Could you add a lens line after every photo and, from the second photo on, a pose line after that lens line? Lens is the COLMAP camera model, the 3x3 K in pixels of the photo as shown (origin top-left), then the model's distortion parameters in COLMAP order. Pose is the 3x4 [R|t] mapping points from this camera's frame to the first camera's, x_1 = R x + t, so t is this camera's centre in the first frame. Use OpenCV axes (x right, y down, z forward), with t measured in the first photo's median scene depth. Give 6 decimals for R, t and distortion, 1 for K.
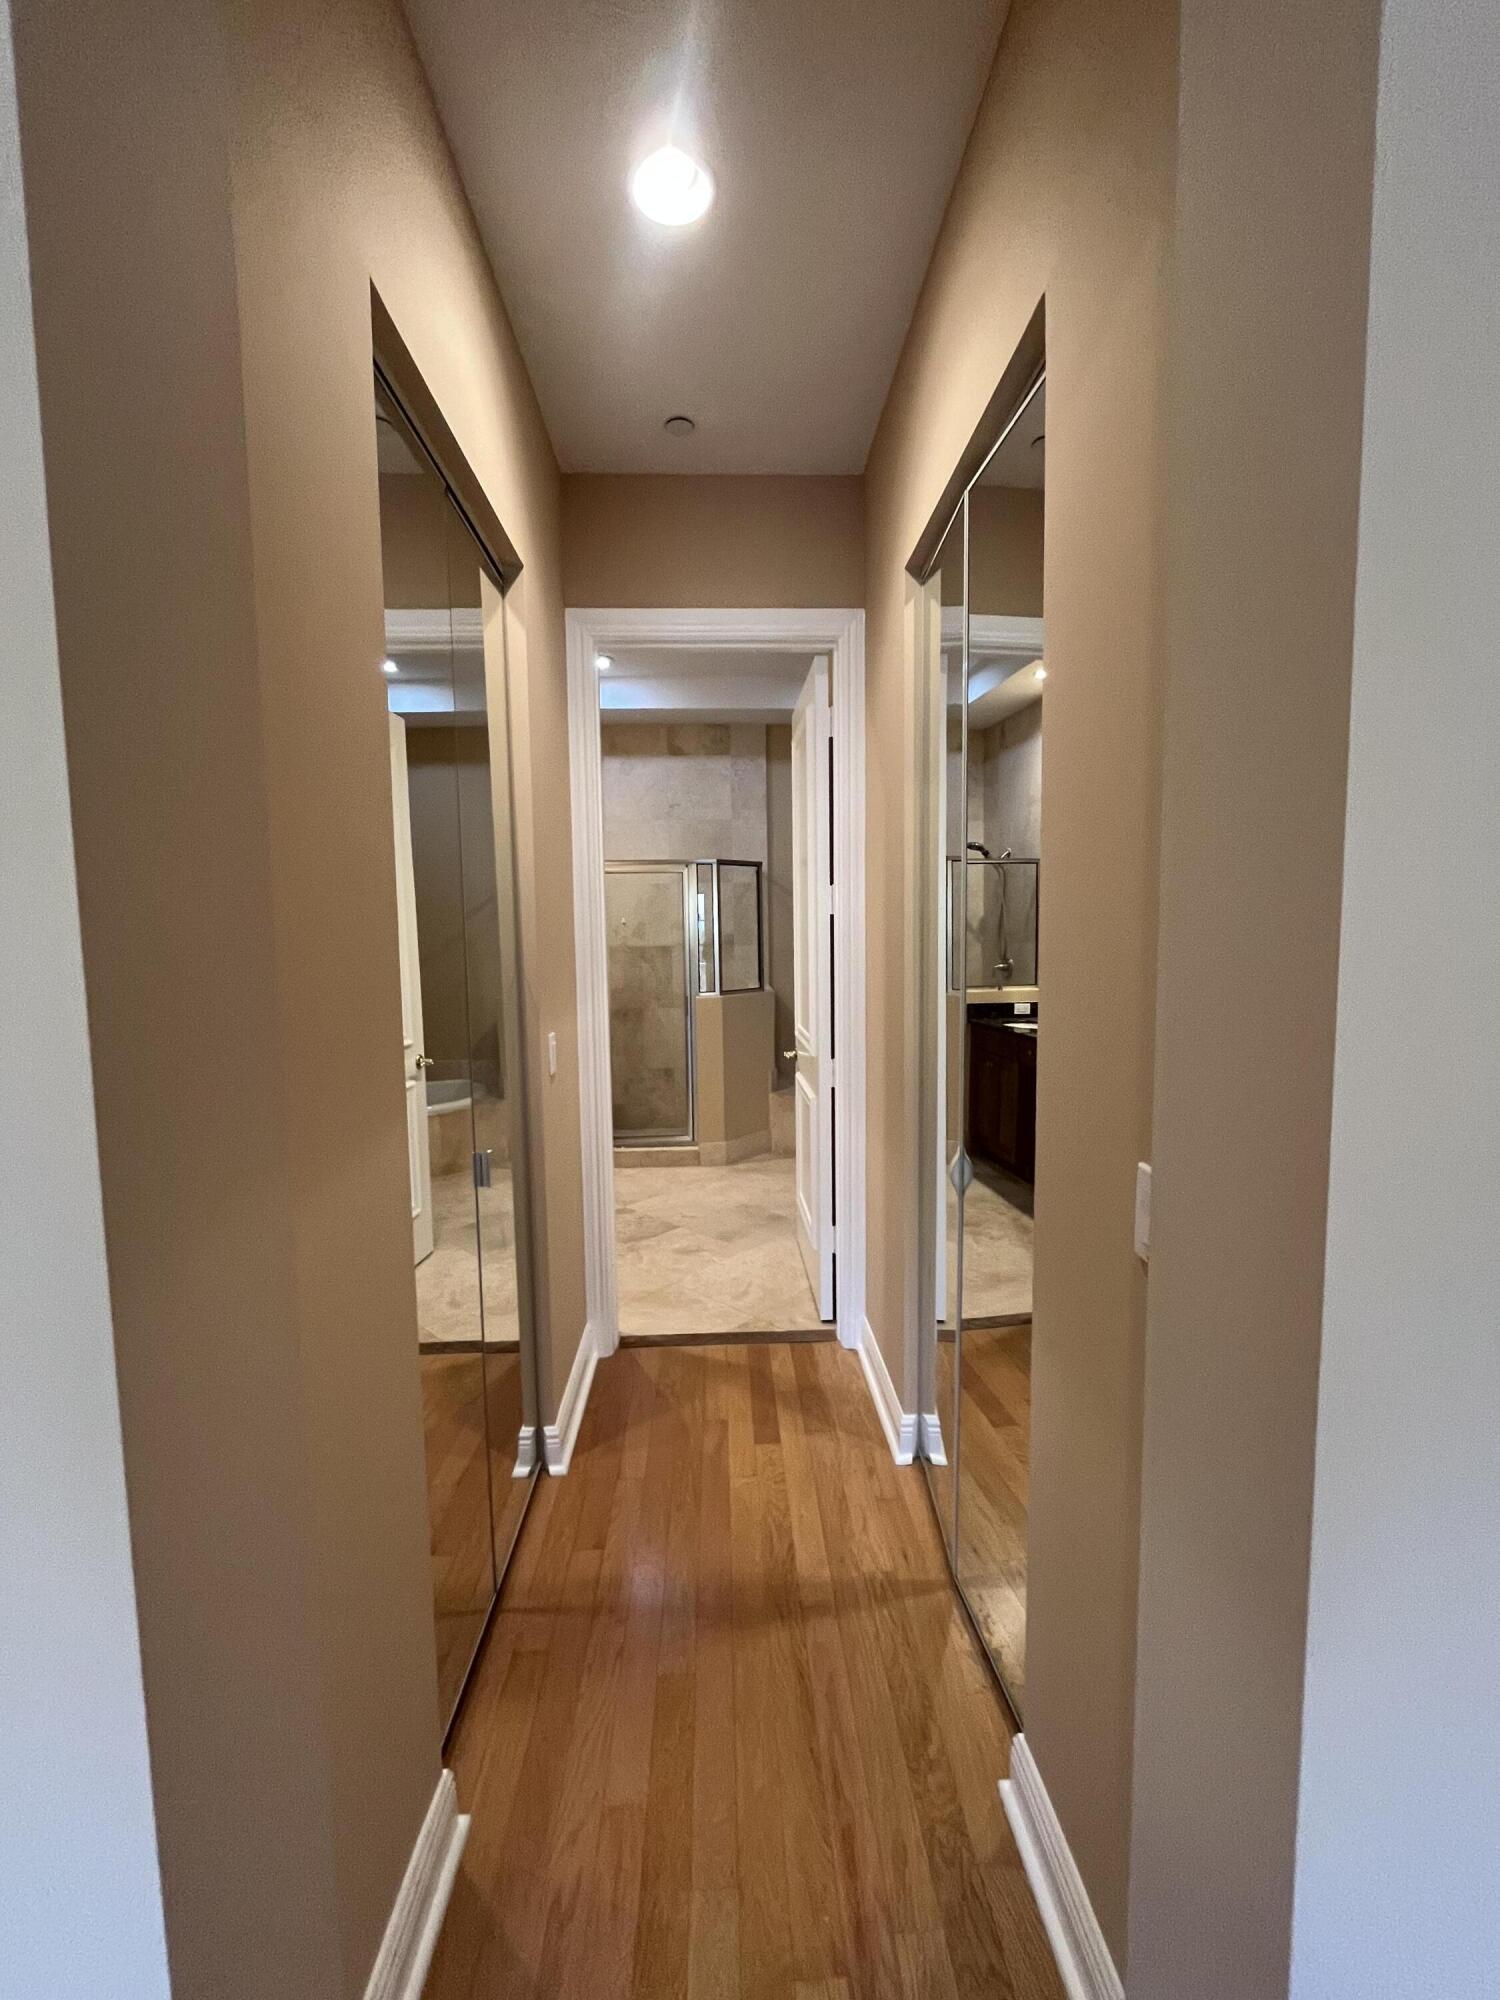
lens RADIAL K [[804.1, 0, 747.6], [0, 804.1, 986.3], [0, 0, 1]] dist [-0.003085, -0.000131]
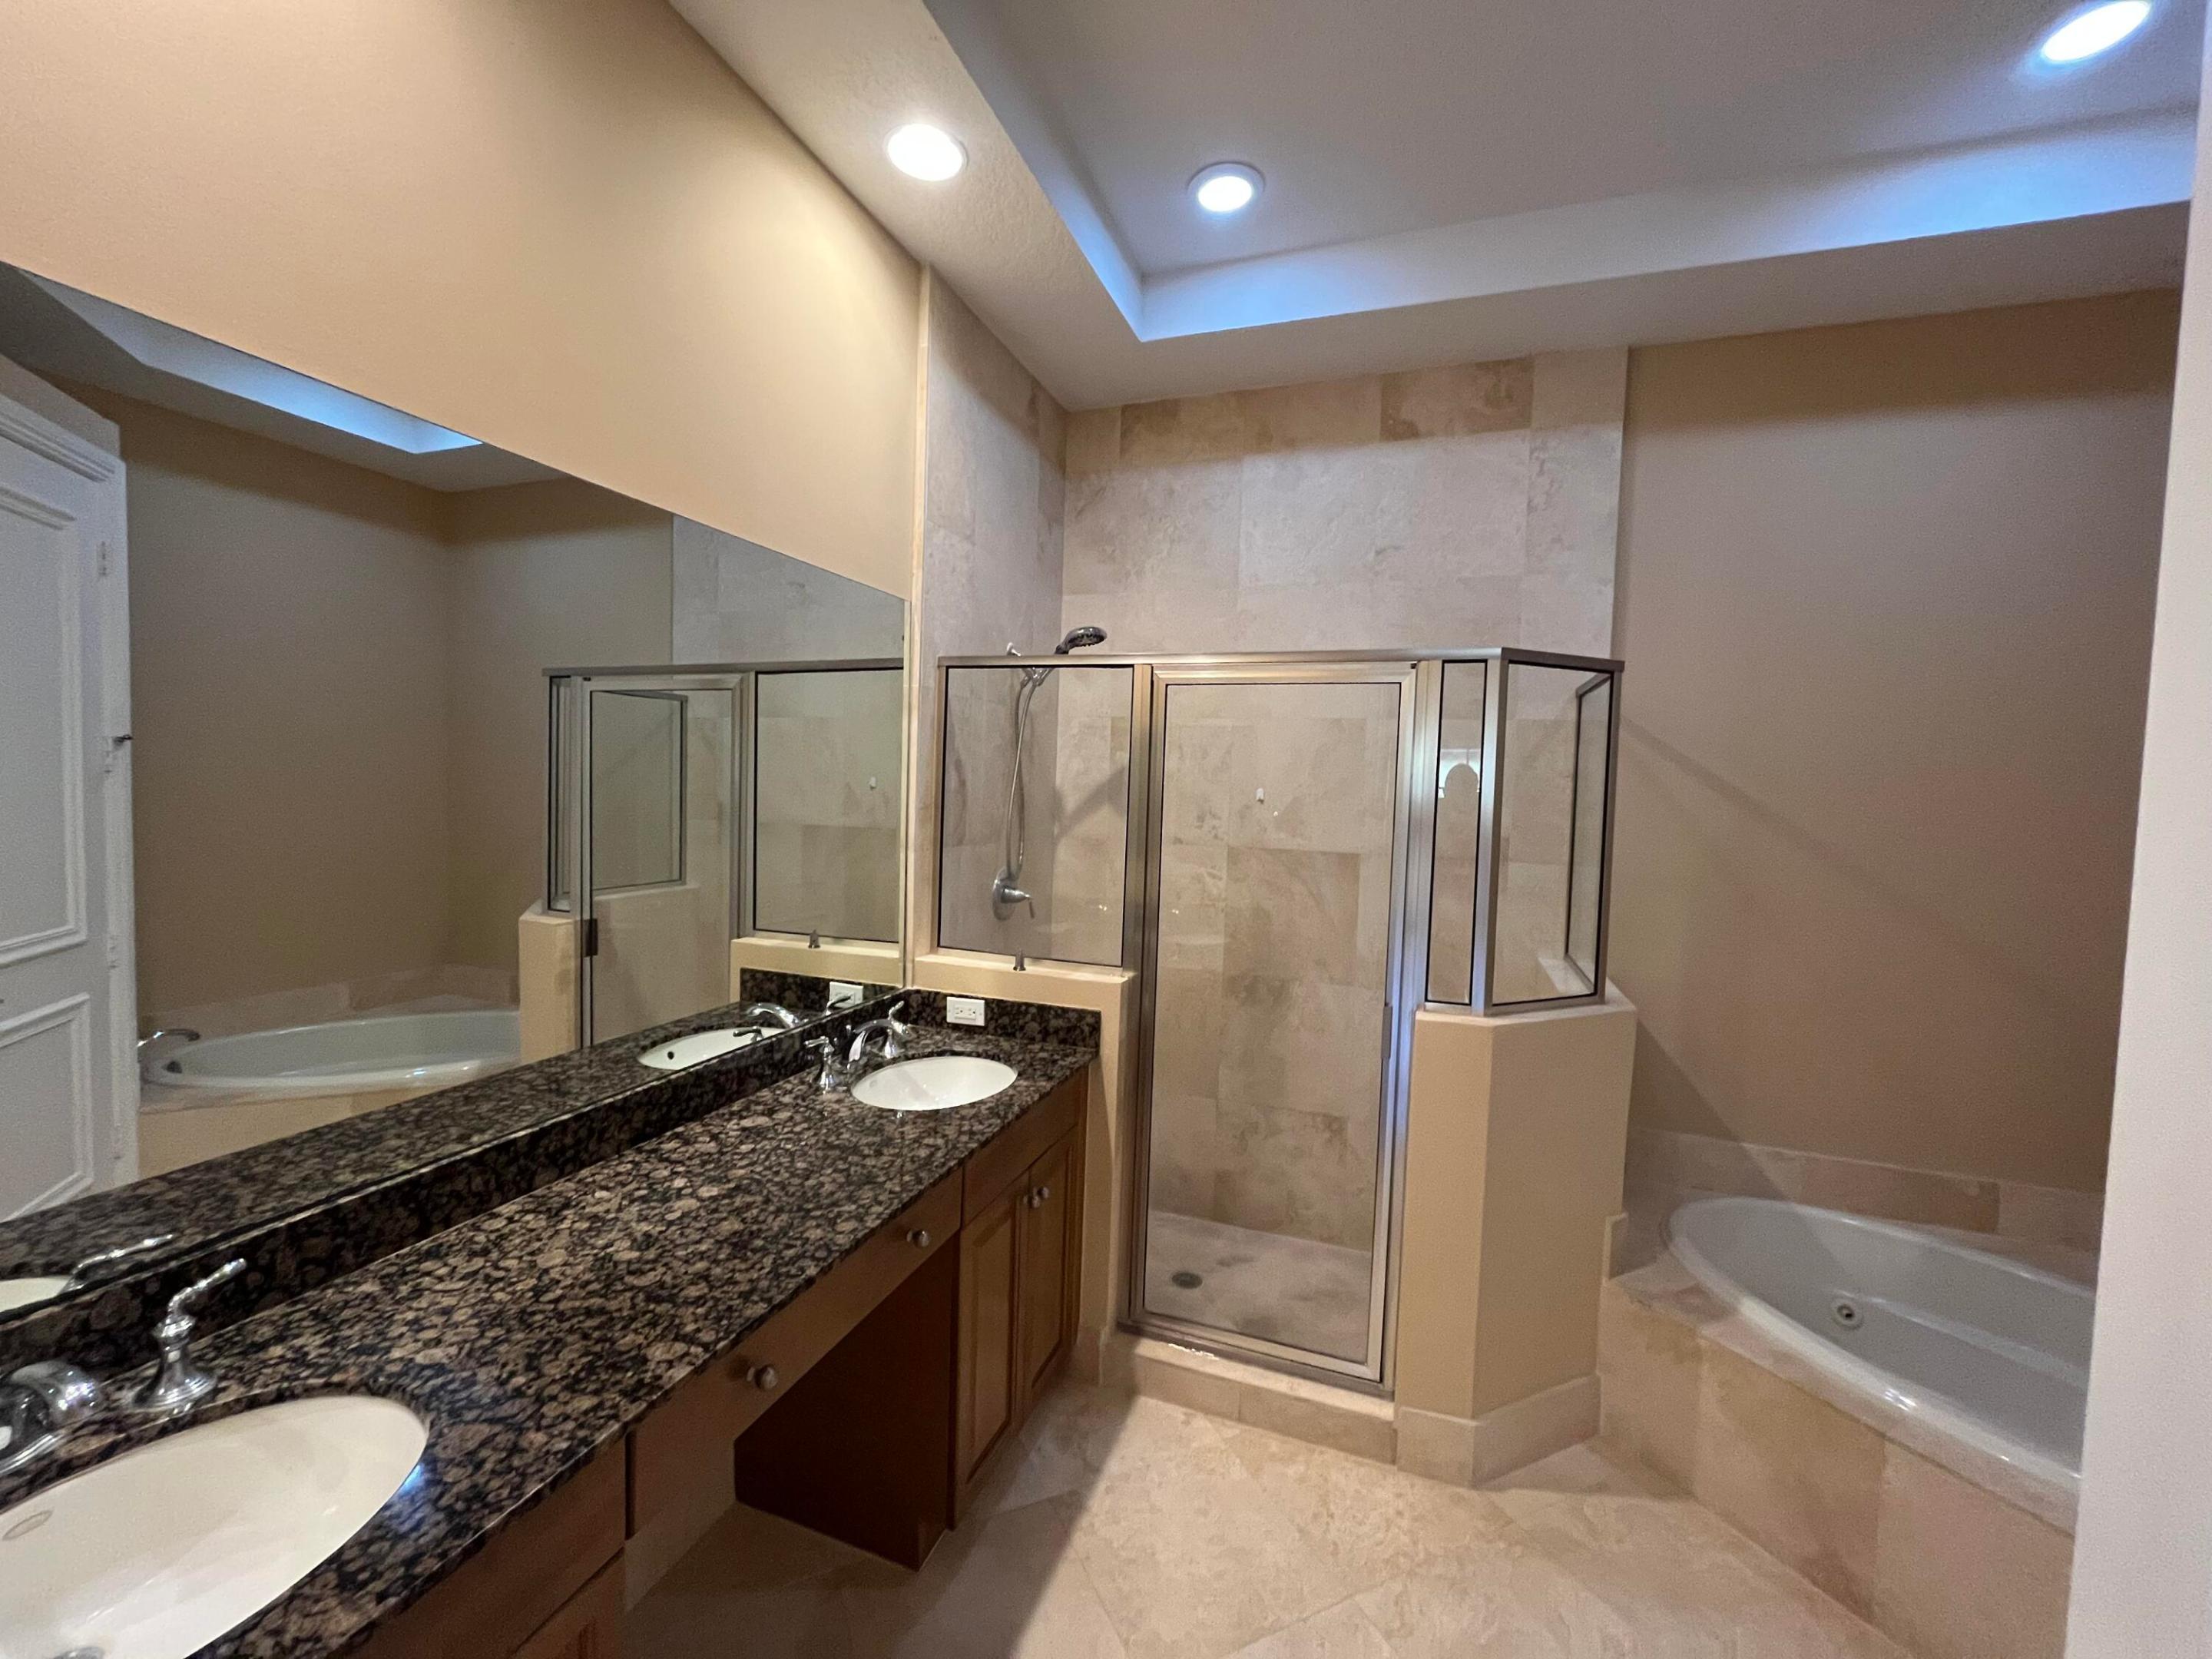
lens RADIAL K [[889.4, 0, 1105.7], [0, 889.4, 822.2], [0, 0, 1]] dist [-0.003085, -0.000131]
pose [[0.927325, 0.064324, -0.368688, -0.043734], [-0.073894, 0.997195, -0.011879, -0.051838], [0.366890, 0.038259, 0.929477, 0.477391]]
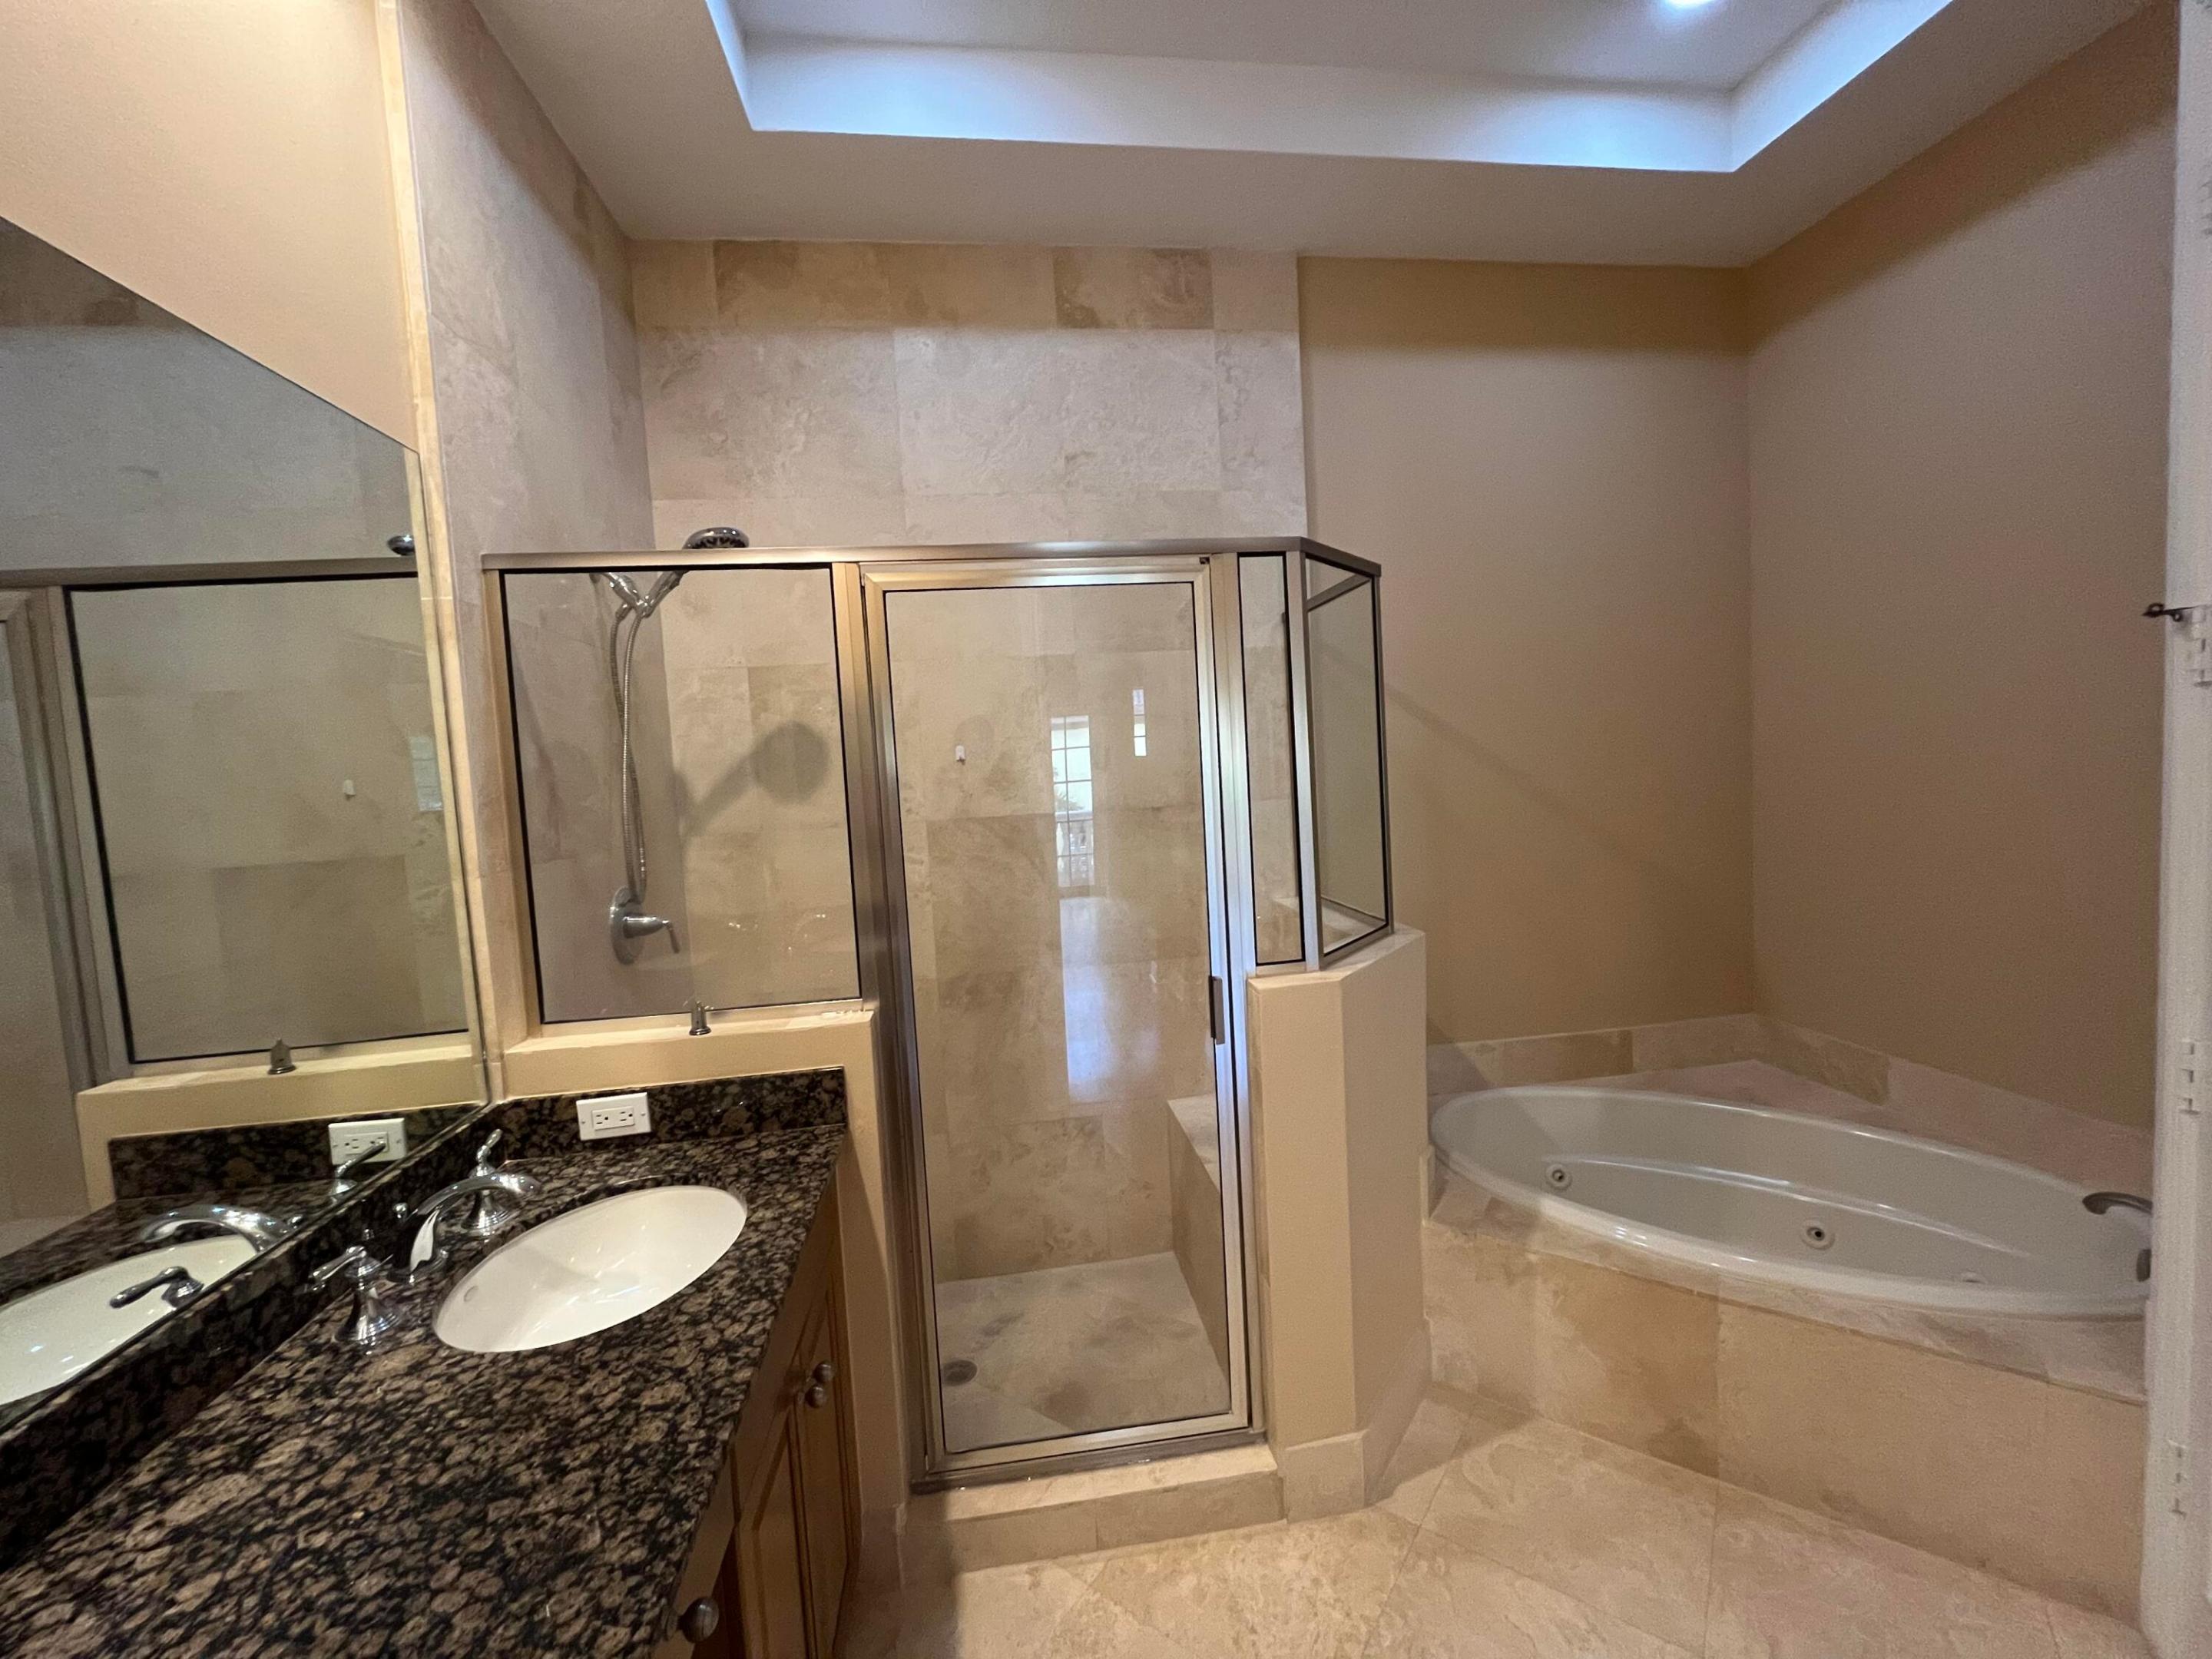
lens RADIAL K [[889.4, 0, 1102.9], [0, 889.4, 824.2], [0, 0, 1]] dist [-0.003085, -0.000131]
pose [[0.994427, -0.043883, 0.095862, -0.129605], [0.044308, 0.999015, -0.002308, -0.042865], [-0.095666, 0.006543, 0.995392, 0.567792]]
